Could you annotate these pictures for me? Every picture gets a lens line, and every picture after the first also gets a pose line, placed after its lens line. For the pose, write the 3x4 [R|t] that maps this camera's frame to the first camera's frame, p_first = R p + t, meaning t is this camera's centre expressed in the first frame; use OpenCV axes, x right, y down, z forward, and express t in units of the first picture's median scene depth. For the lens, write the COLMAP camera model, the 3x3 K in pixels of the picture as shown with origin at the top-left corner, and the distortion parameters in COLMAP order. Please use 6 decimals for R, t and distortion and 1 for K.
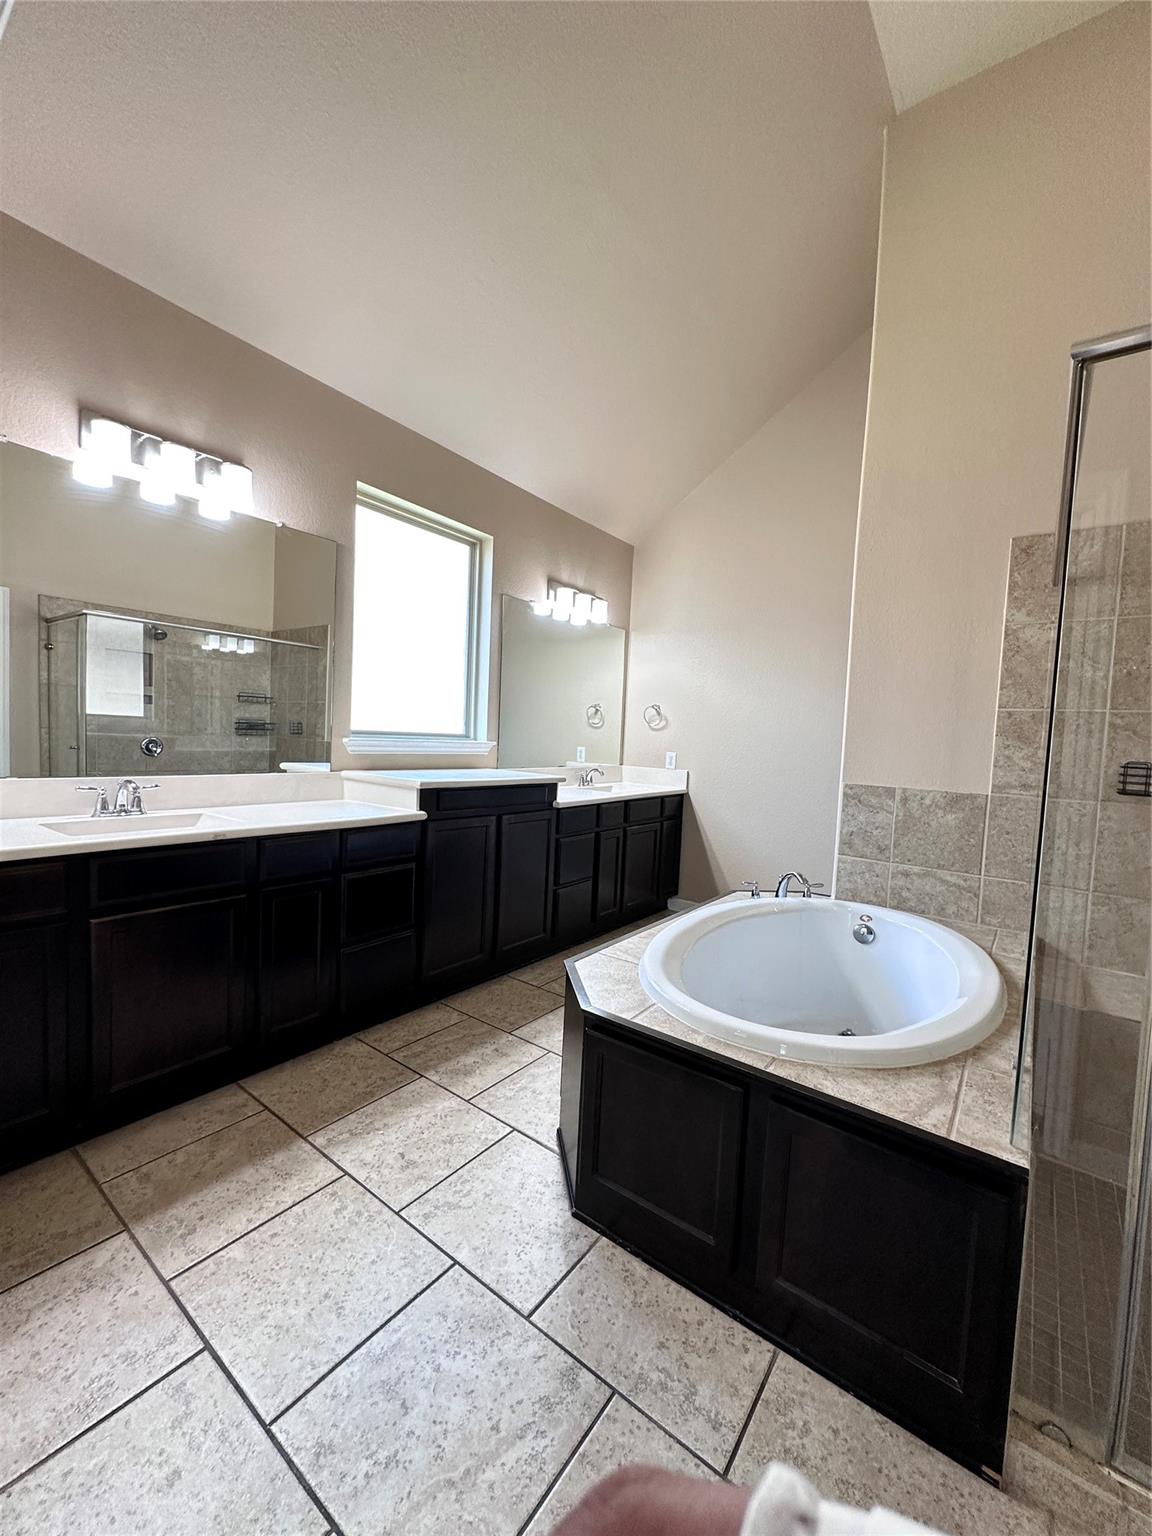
lens RADIAL K [[614.6, 0, 579.5], [0, 614.6, 771.3], [0, 0, 1]] dist [-0.000368, 0.002084]
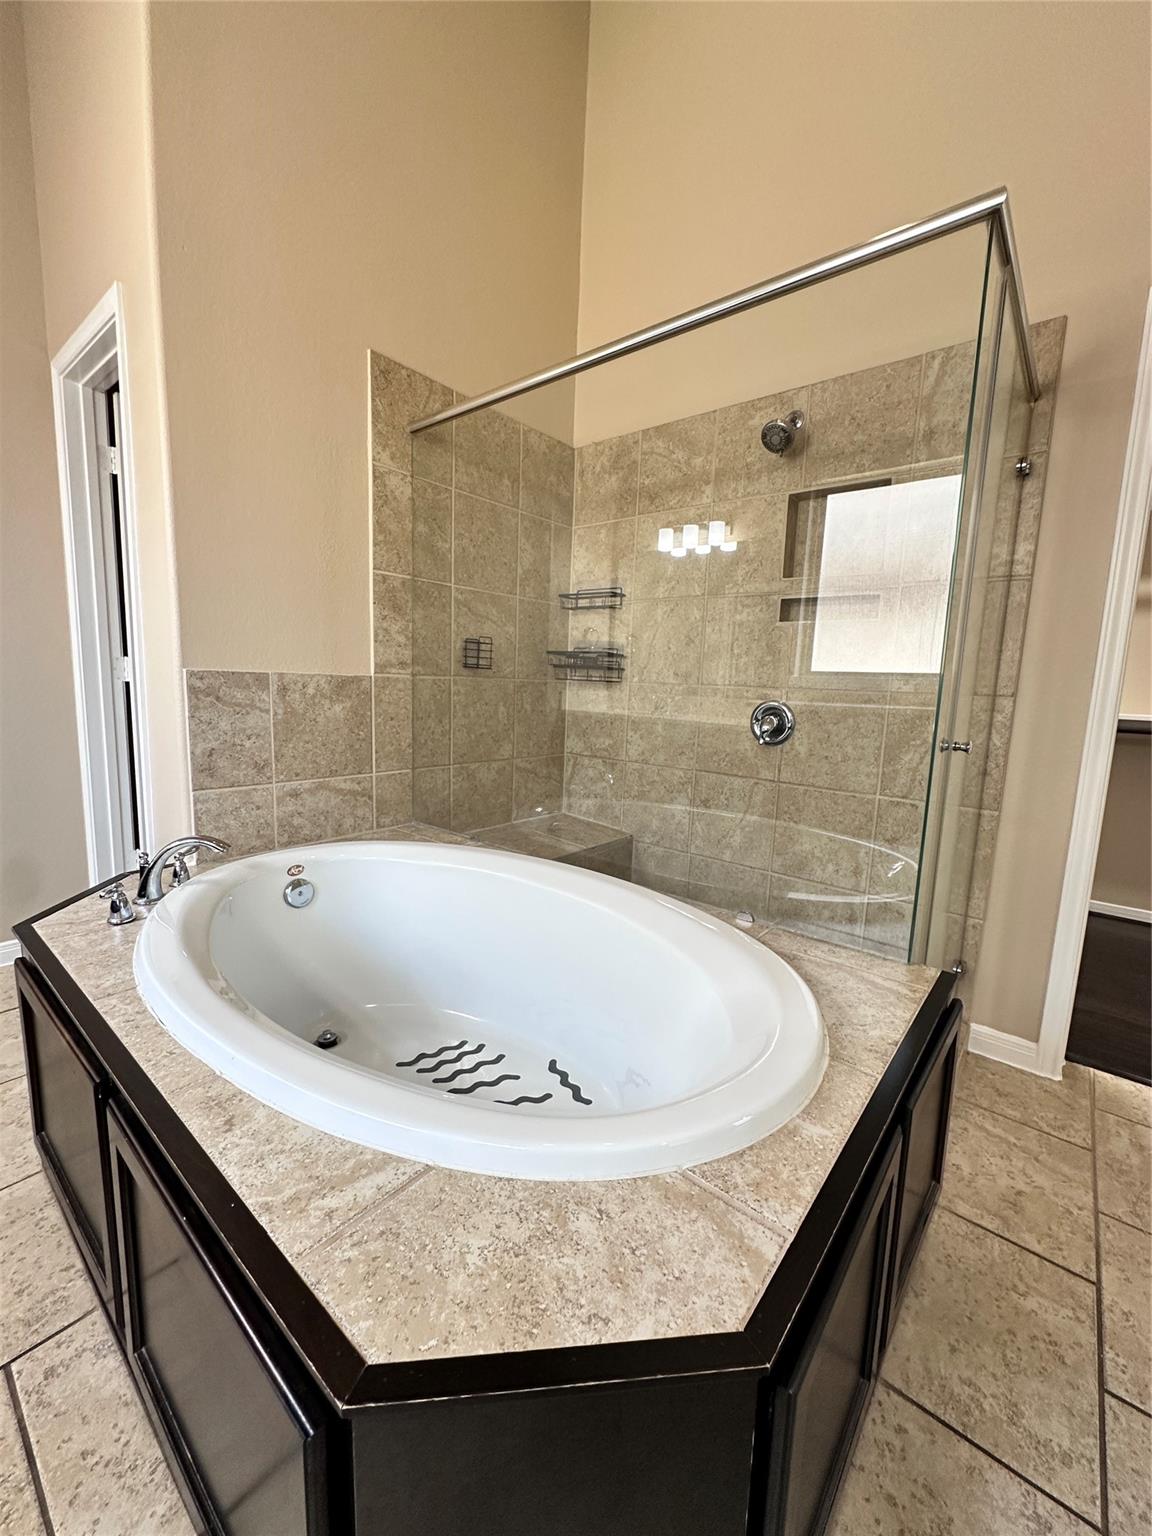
lens RADIAL K [[614.6, 0, 571.9], [0, 614.6, 767.8], [0, 0, 1]] dist [-0.000368, 0.002084]
pose [[0.053253, -0.186436, 0.981023, -0.164429], [0.025278, 0.982354, 0.185316, 0.013102], [-0.998261, 0.014930, 0.057026, 0.693808]]
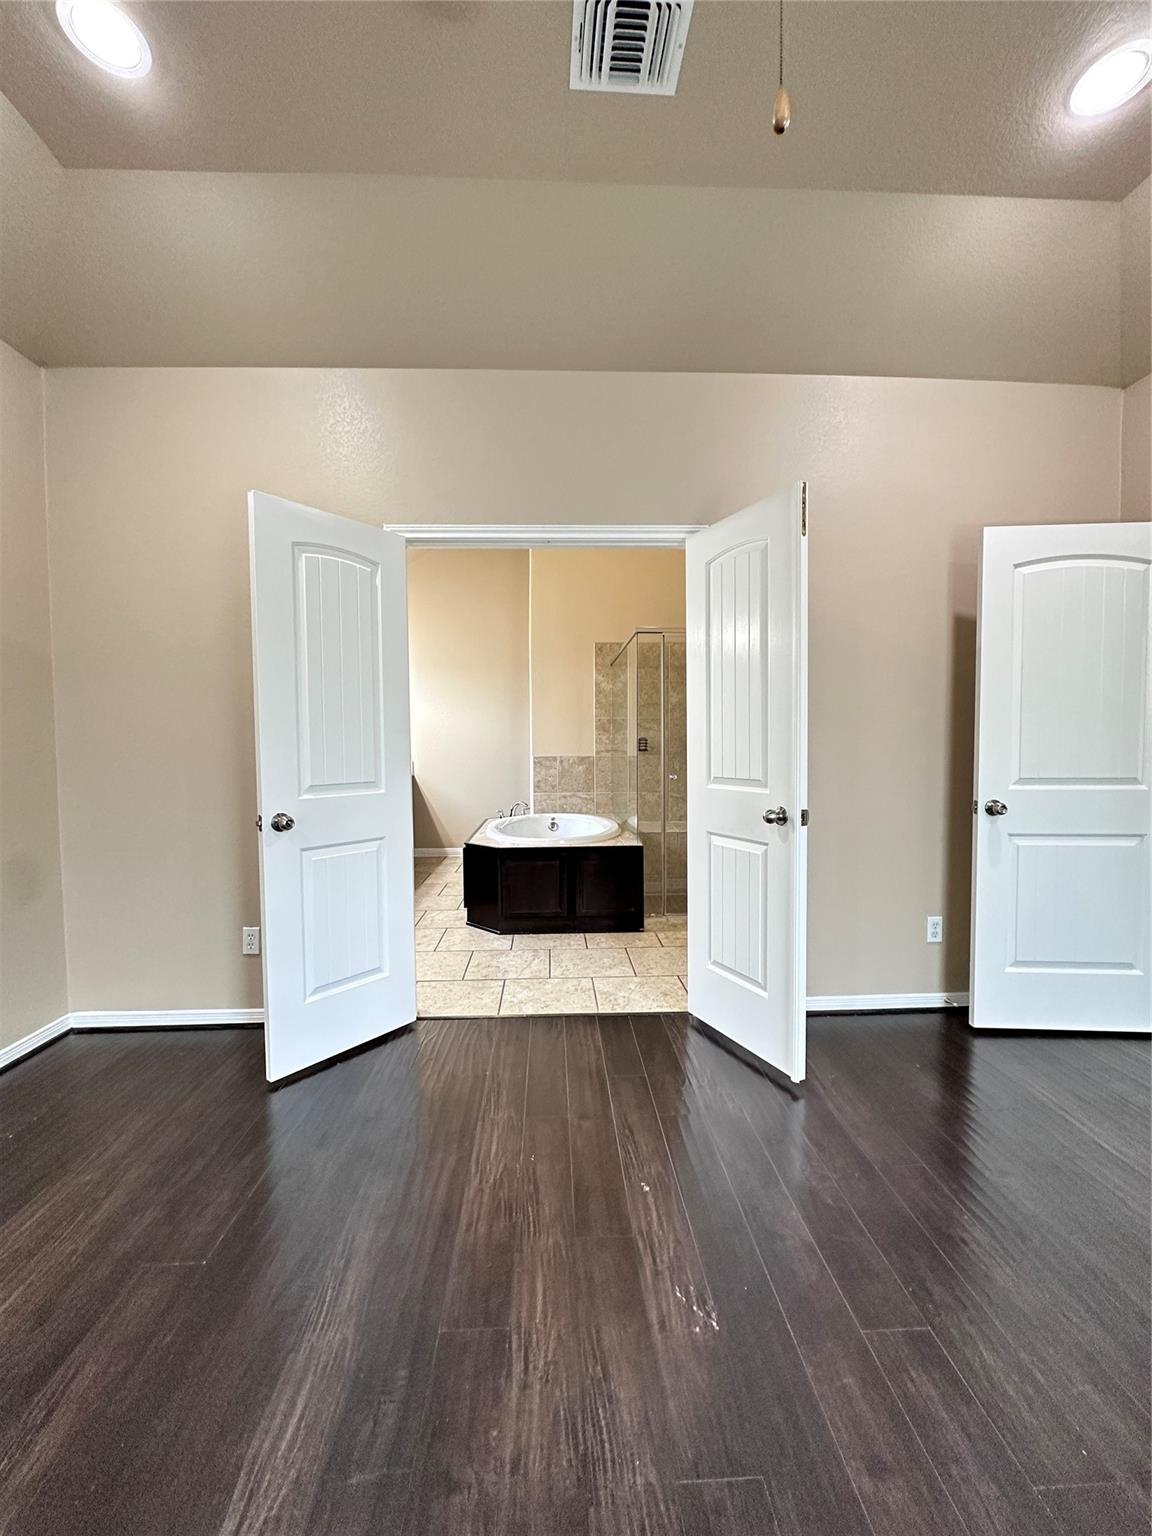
lens RADIAL K [[614.6, 0, 574.5], [0, 614.6, 771.0], [0, 0, 1]] dist [-0.000368, 0.002084]
pose [[0.775292, -0.081873, 0.626274, -0.814747], [0.078650, 0.996360, 0.032891, 0.013810], [-0.626687, 0.023757, 0.778909, -0.713828]]
